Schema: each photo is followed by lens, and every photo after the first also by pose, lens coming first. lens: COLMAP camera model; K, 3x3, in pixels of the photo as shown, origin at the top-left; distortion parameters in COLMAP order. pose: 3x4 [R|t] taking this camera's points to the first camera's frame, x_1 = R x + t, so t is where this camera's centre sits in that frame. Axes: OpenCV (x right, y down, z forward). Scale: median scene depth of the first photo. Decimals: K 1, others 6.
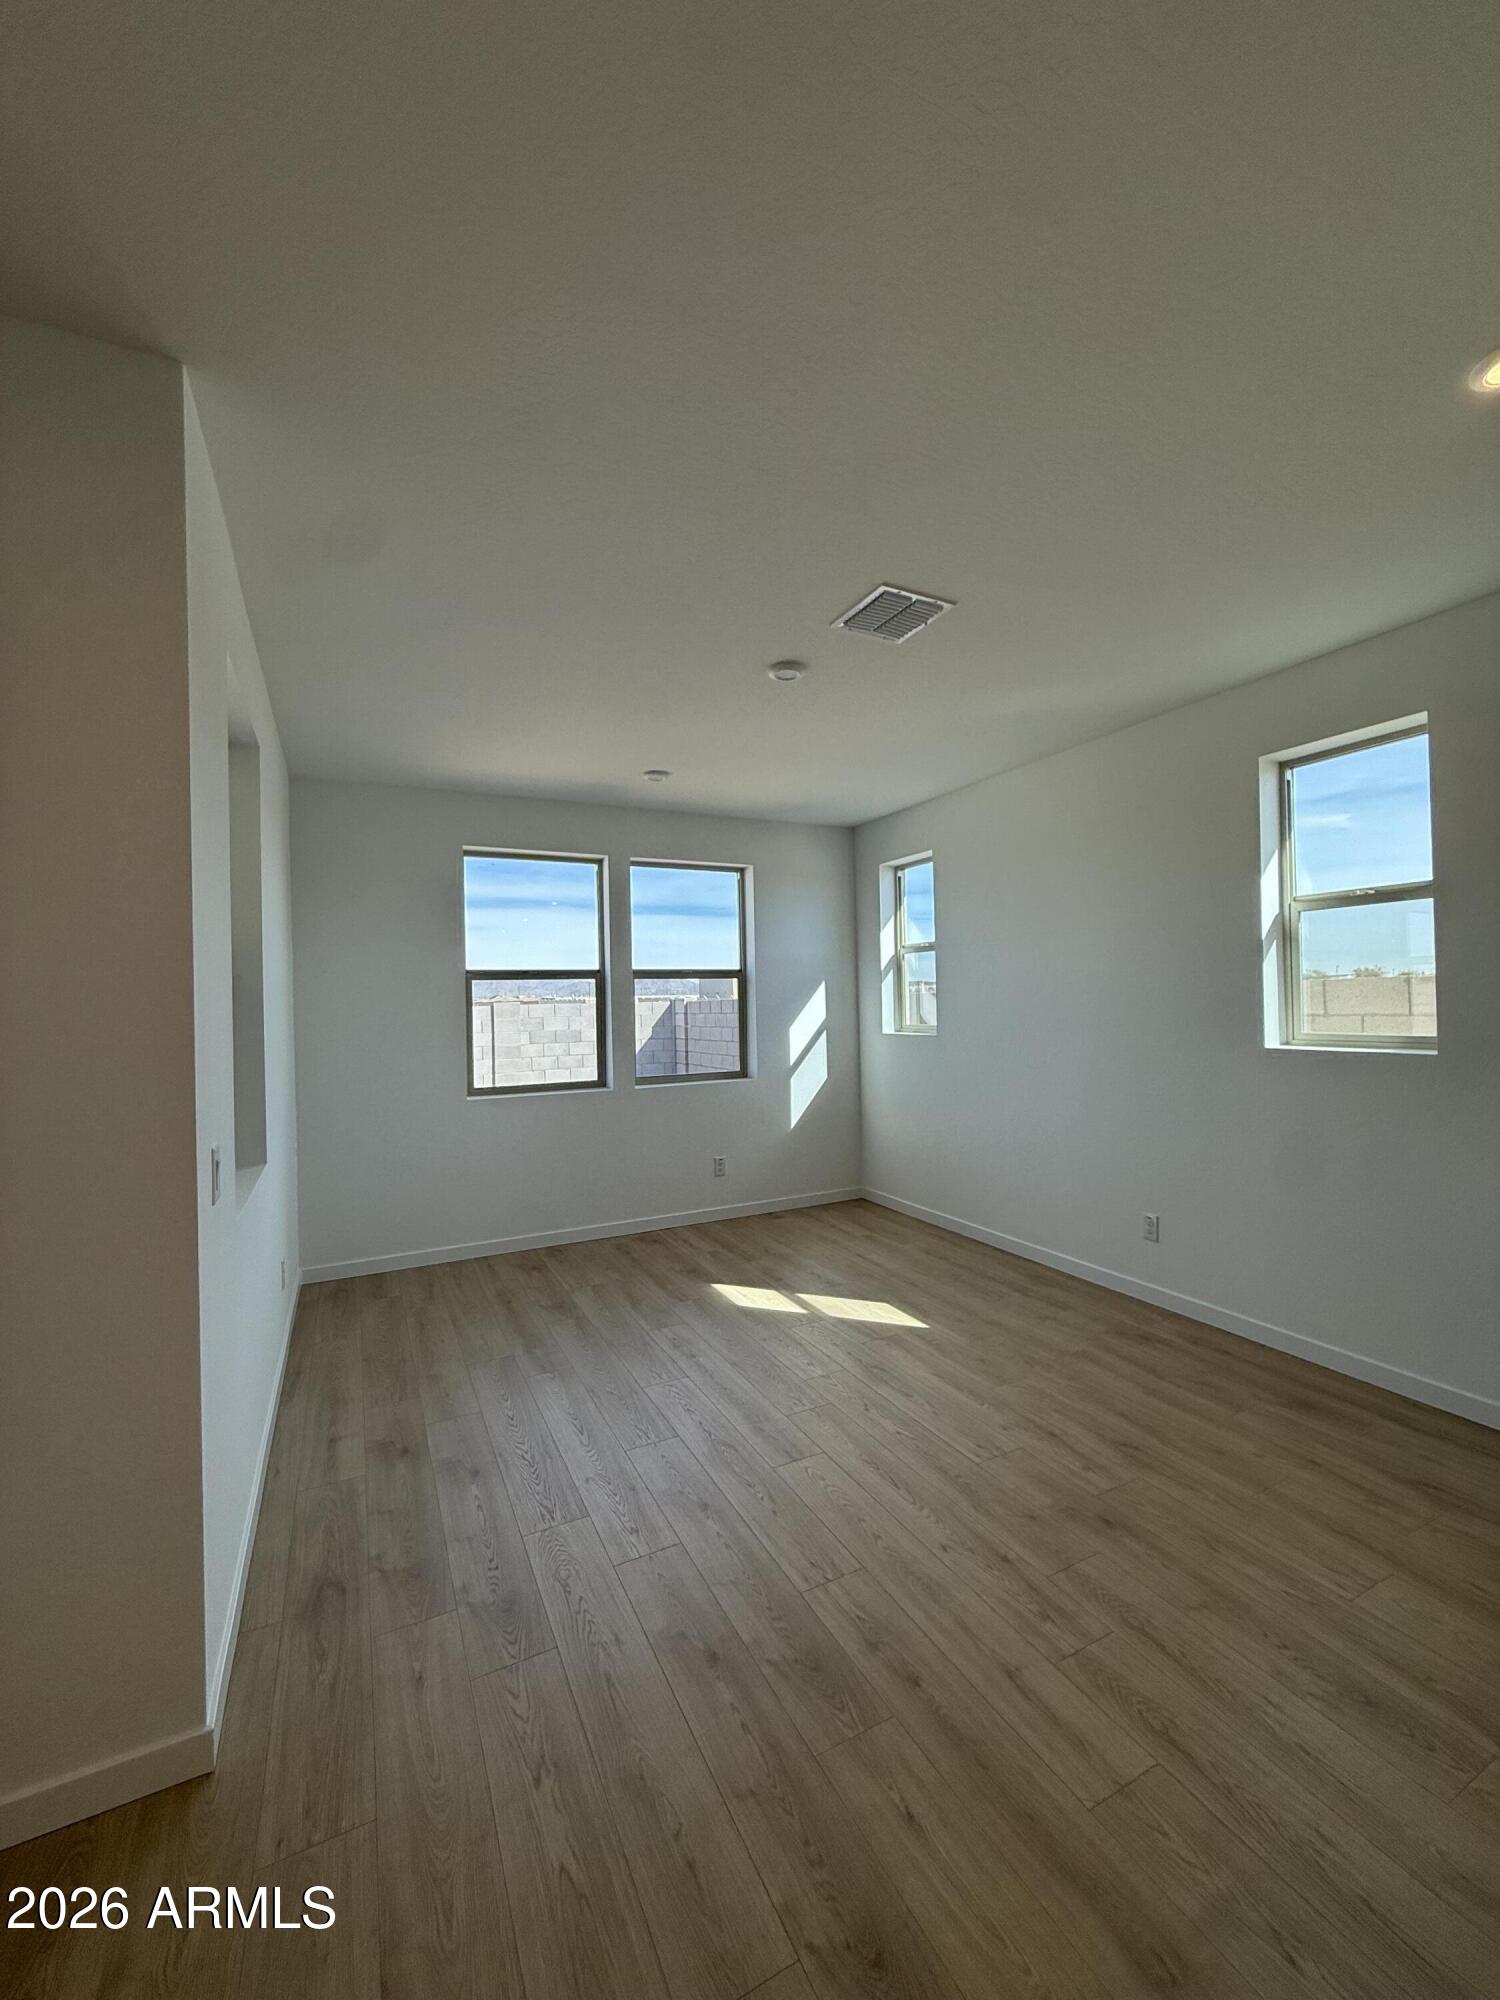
lens RADIAL K [[800.7, 0, 741.6], [0, 800.7, 999.2], [0, 0, 1]] dist [0.001043, -0.000091]
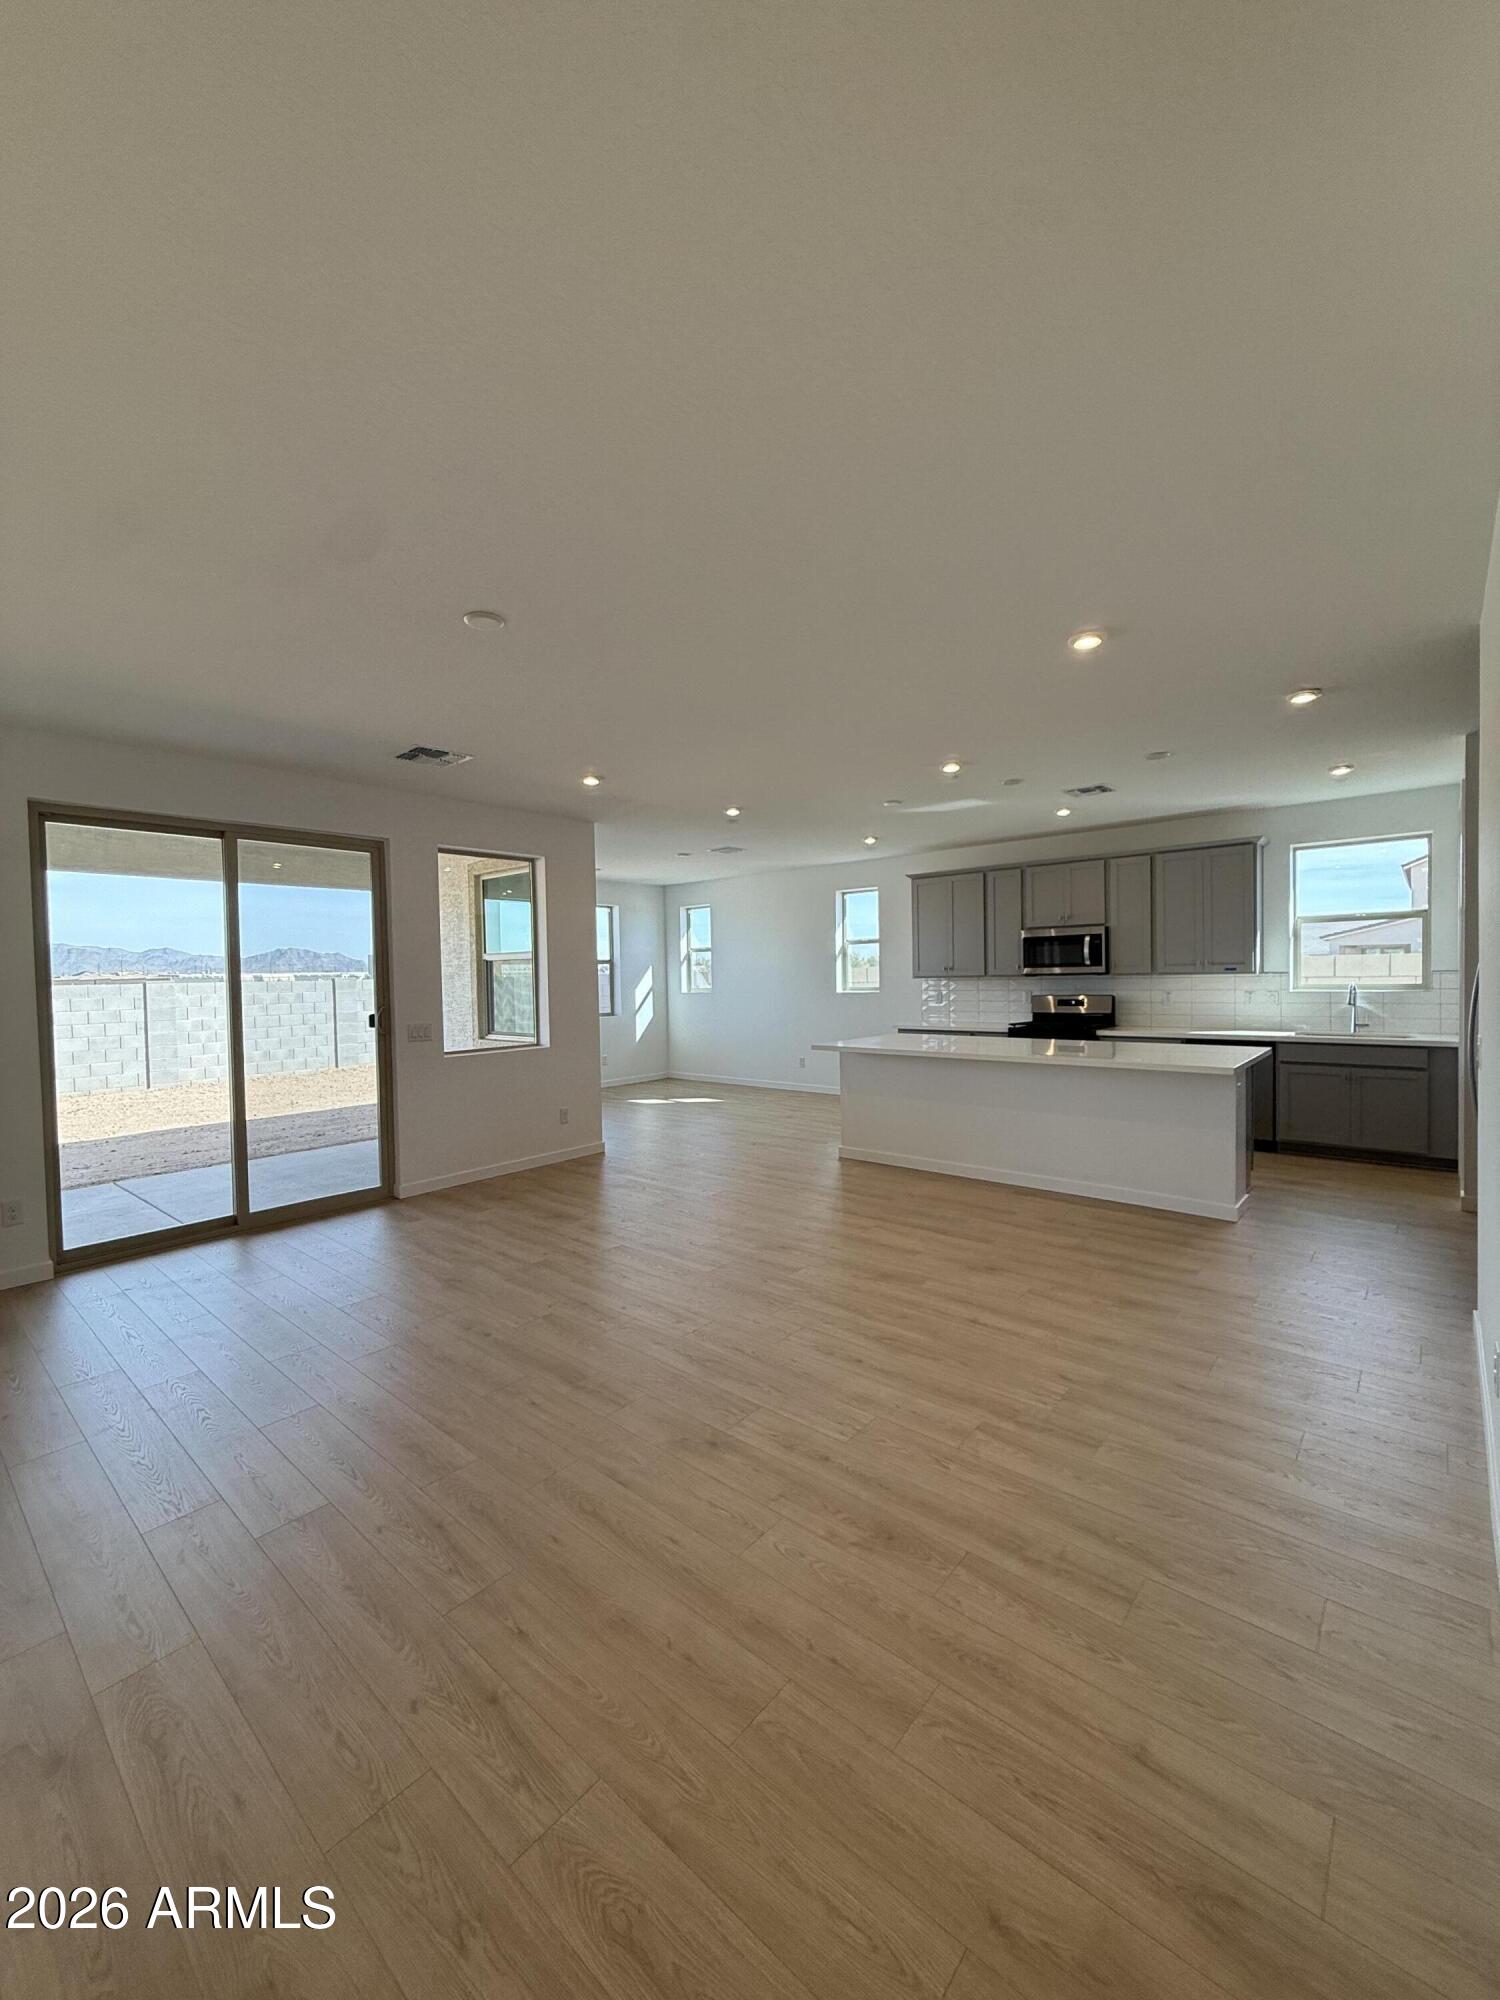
lens RADIAL K [[800.7, 0, 740.2], [0, 800.7, 1008.9], [0, 0, 1]] dist [0.001043, -0.000091]
pose [[0.925562, -0.012124, 0.378402, -0.440607], [-0.002730, 0.999247, 0.038694, 0.006309], [-0.378586, -0.036847, 0.924832, -0.890487]]
